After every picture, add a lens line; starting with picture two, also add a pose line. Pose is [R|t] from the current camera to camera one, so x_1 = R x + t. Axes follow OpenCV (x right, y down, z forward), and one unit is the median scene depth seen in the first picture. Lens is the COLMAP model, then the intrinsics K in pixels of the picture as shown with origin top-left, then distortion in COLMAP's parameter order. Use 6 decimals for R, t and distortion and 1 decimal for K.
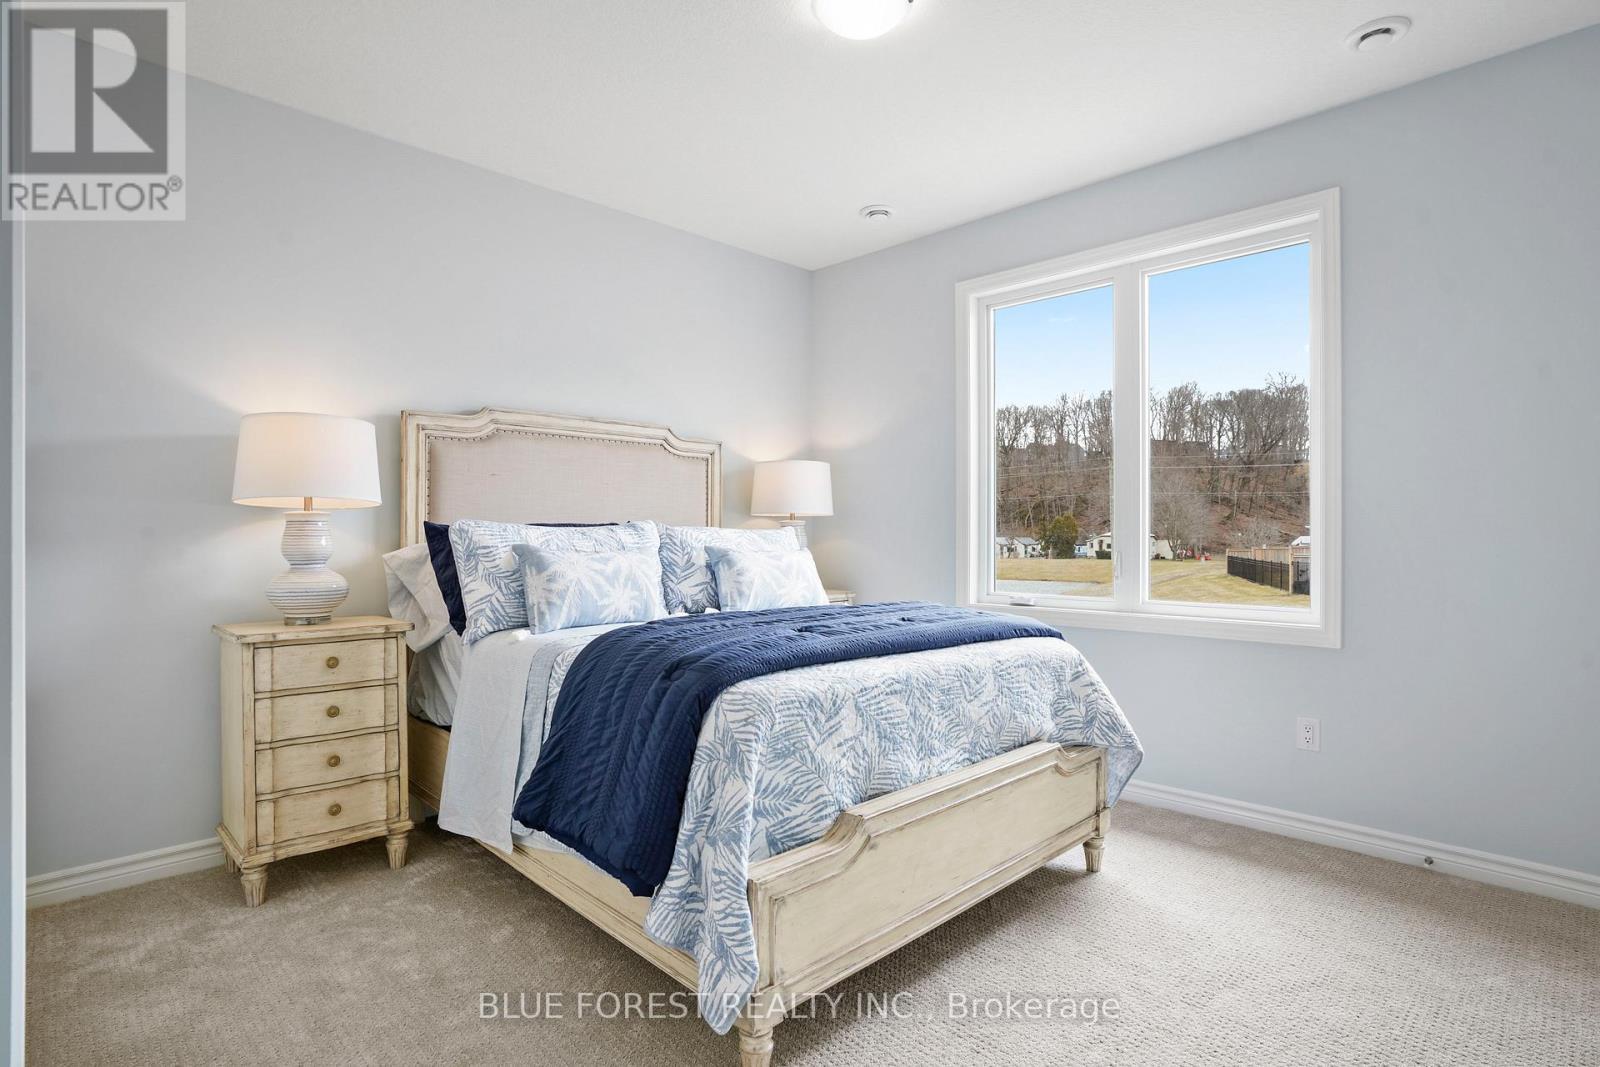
lens RADIAL K [[856.1, 0, 801.8], [0, 856.1, 545.0], [0, 0, 1]] dist [-0.015104, 0.001269]
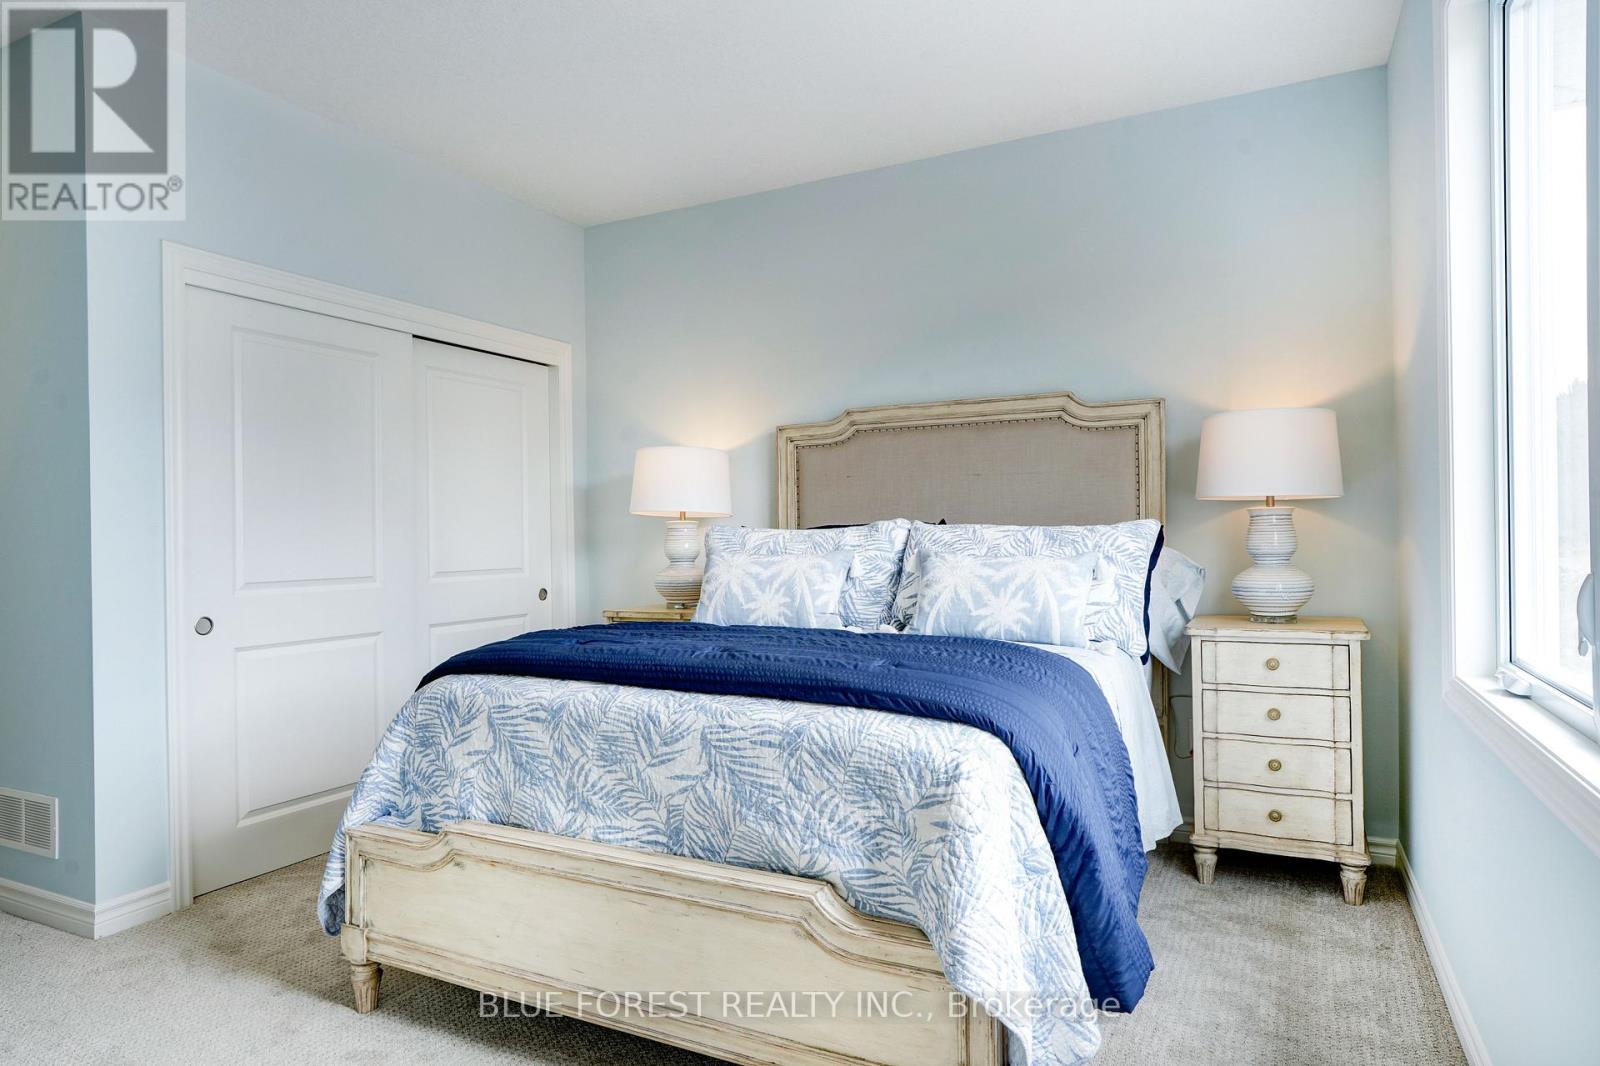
lens RADIAL K [[906.2, 0, 822.4], [0, 906.2, 538.7], [0, 0, 1]] dist [-0.047918, 0.021638]
pose [[0.312918, 0.001024, -0.949780, 0.946278], [0.007693, 0.999964, 0.003613, -0.012579], [0.949749, -0.008438, 0.312898, 0.870485]]
